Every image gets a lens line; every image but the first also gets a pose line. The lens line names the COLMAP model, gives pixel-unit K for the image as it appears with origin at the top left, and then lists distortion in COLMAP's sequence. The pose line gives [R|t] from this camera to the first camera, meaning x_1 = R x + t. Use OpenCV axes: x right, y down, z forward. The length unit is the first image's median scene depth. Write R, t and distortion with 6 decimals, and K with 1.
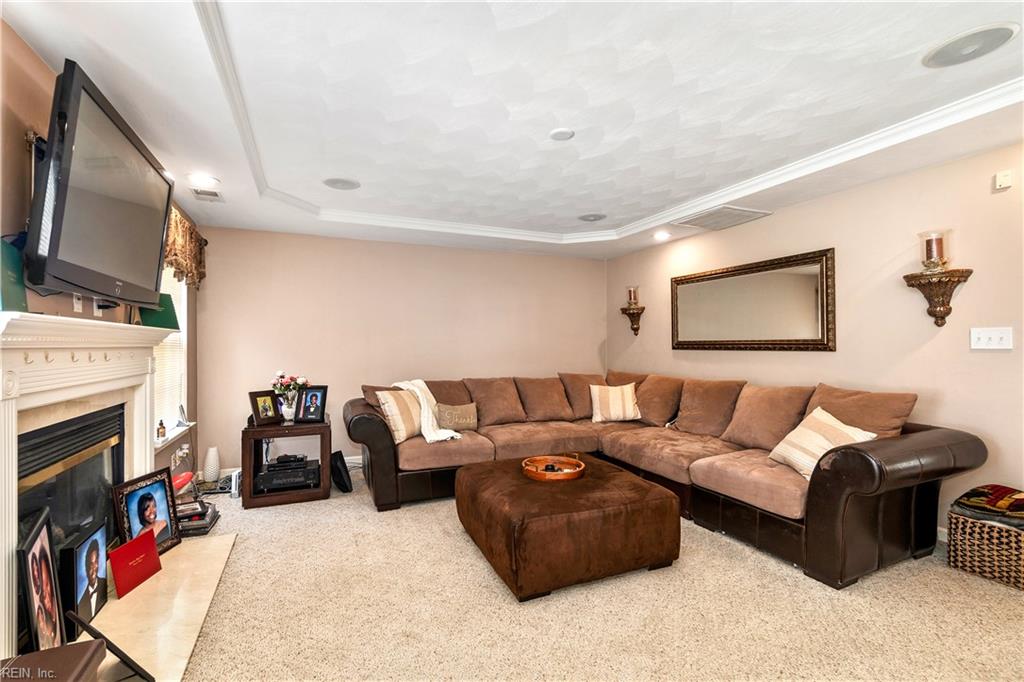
lens RADIAL K [[439.2, 0, 510.8], [0, 439.2, 342.4], [0, 0, 1]] dist [-0.001625, 0.000328]
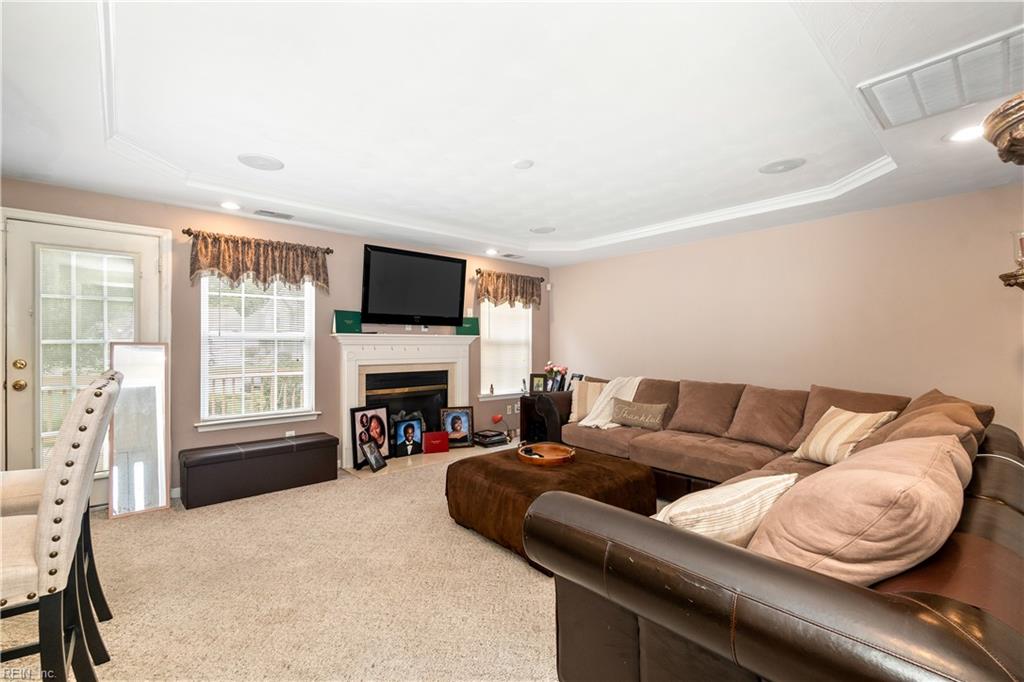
lens RADIAL K [[439.2, 0, 511.7], [0, 439.2, 339.7], [0, 0, 1]] dist [-0.001625, 0.000328]
pose [[0.312504, -0.003519, -0.949910, 1.222444], [0.001174, 0.999994, -0.003318, -0.005159], [0.949916, -0.000078, 0.312506, 0.609158]]
